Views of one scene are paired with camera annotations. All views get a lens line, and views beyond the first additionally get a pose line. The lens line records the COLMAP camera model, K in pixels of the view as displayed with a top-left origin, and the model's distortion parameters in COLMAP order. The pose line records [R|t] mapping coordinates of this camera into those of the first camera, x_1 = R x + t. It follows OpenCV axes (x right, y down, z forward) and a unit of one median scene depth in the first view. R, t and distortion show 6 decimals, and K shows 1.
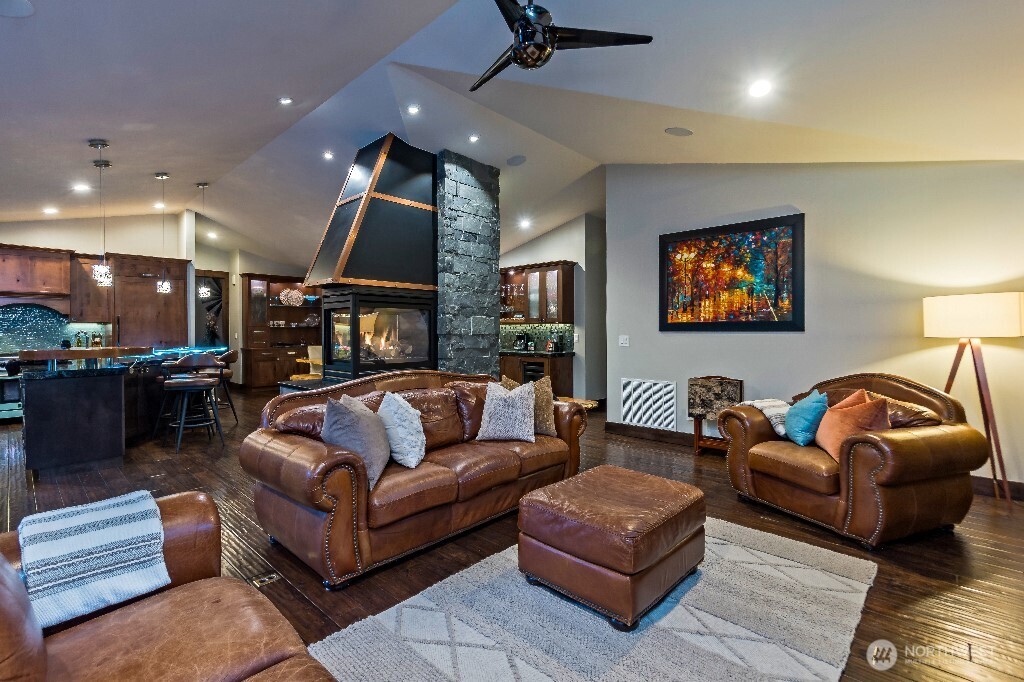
lens RADIAL K [[466.9, 0, 507.0], [0, 466.9, 337.5], [0, 0, 1]] dist [-0.000786, -0.000199]
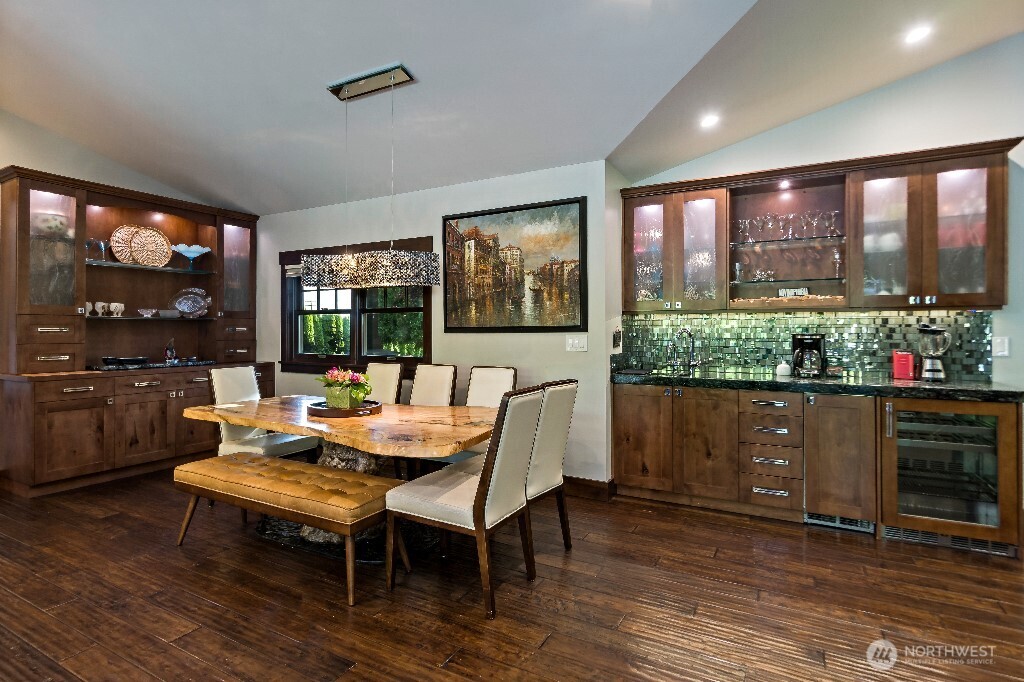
lens RADIAL K [[535.7, 0, 507.9], [0, 535.7, 335.3], [0, 0, 1]] dist [-0.017269, -0.000555]
pose [[0.975794, 0.001098, 0.218689, -0.414393], [-0.000318, 0.999993, -0.003605, -0.008864], [-0.218691, 0.003449, 0.975788, 0.784930]]
